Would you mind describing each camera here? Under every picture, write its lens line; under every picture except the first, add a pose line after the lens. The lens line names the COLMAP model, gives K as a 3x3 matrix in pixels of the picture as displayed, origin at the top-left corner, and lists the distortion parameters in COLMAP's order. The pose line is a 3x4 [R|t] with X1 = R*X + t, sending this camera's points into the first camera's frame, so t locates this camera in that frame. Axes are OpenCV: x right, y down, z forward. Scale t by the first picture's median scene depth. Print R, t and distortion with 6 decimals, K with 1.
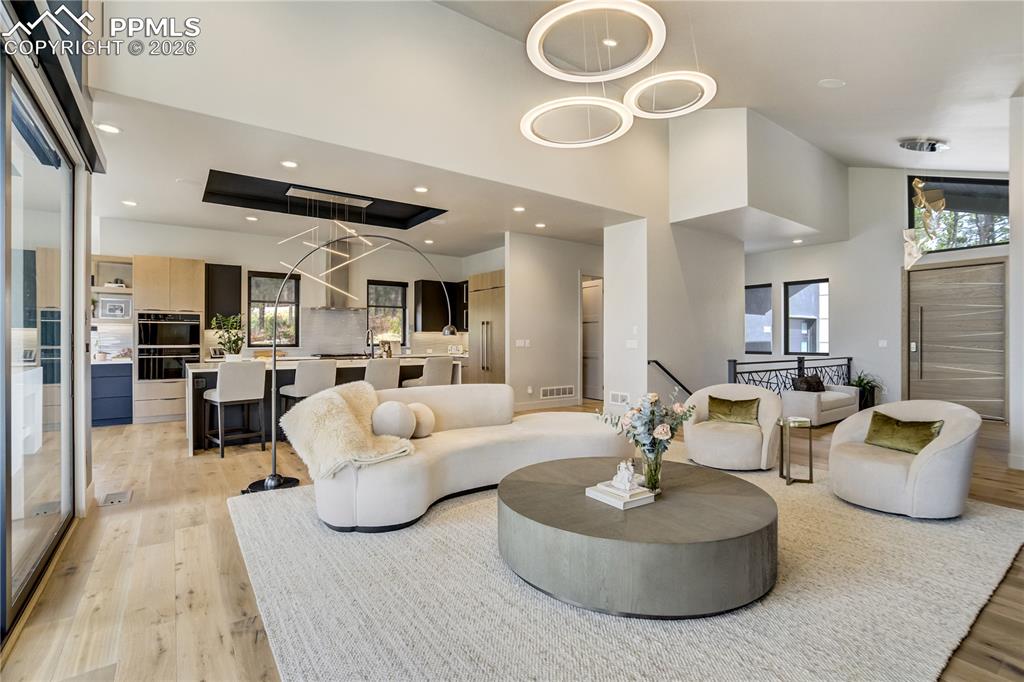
lens RADIAL K [[473.7, 0, 517.9], [0, 473.7, 348.7], [0, 0, 1]] dist [-0.034700, 0.005937]
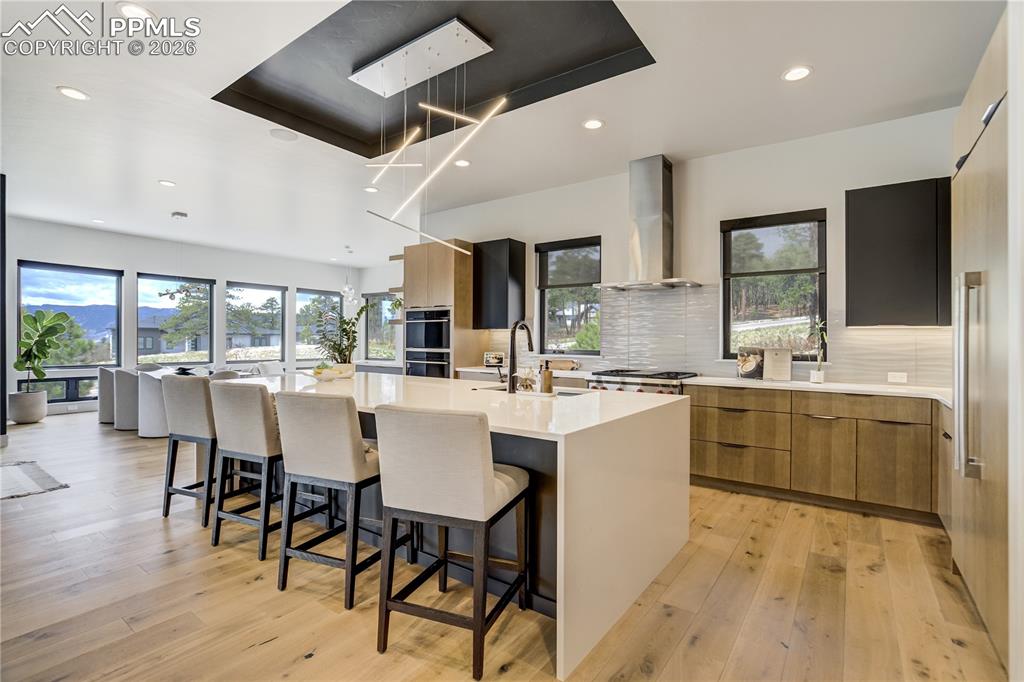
lens RADIAL K [[473.7, 0, 523.2], [0, 473.7, 342.8], [0, 0, 1]] dist [-0.034700, 0.005937]
pose [[0.340632, 0.009905, -0.940144, 0.118262], [-0.007429, 0.999942, 0.007843, -0.024573], [0.940167, 0.004313, 0.340686, 0.850602]]
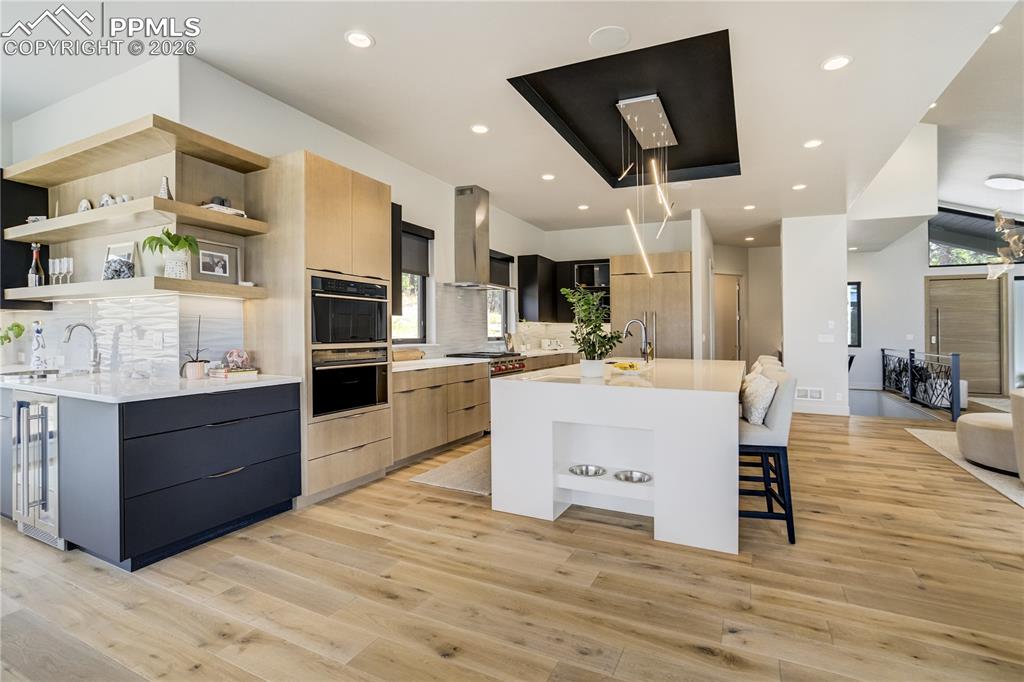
lens RADIAL K [[473.7, 0, 516.9], [0, 473.7, 339.4], [0, 0, 1]] dist [-0.034700, 0.005937]
pose [[0.858924, -0.003659, 0.512089, -0.841595], [0.001765, 0.999990, 0.004185, -0.012484], [-0.512099, -0.002691, 0.858922, 0.448766]]
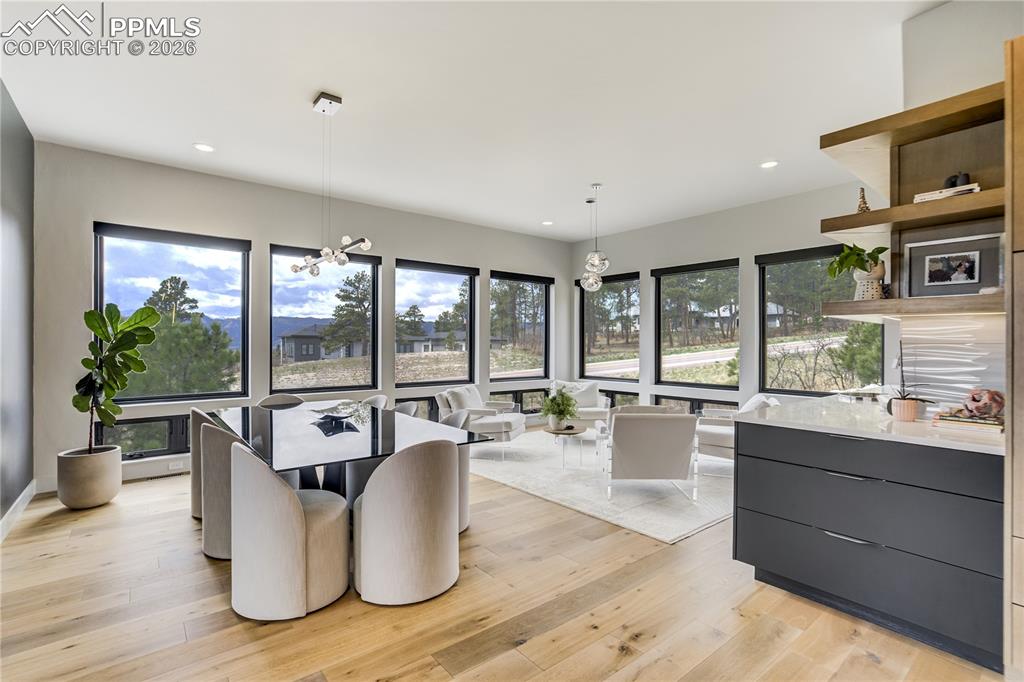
lens RADIAL K [[473.7, 0, 517.1], [0, 473.7, 345.5], [0, 0, 1]] dist [-0.034700, 0.005937]
pose [[0.077713, 0.004835, -0.996964, -0.558991], [-0.001664, 0.999987, 0.004720, -0.031884], [0.996974, 0.001292, 0.077720, 0.658656]]
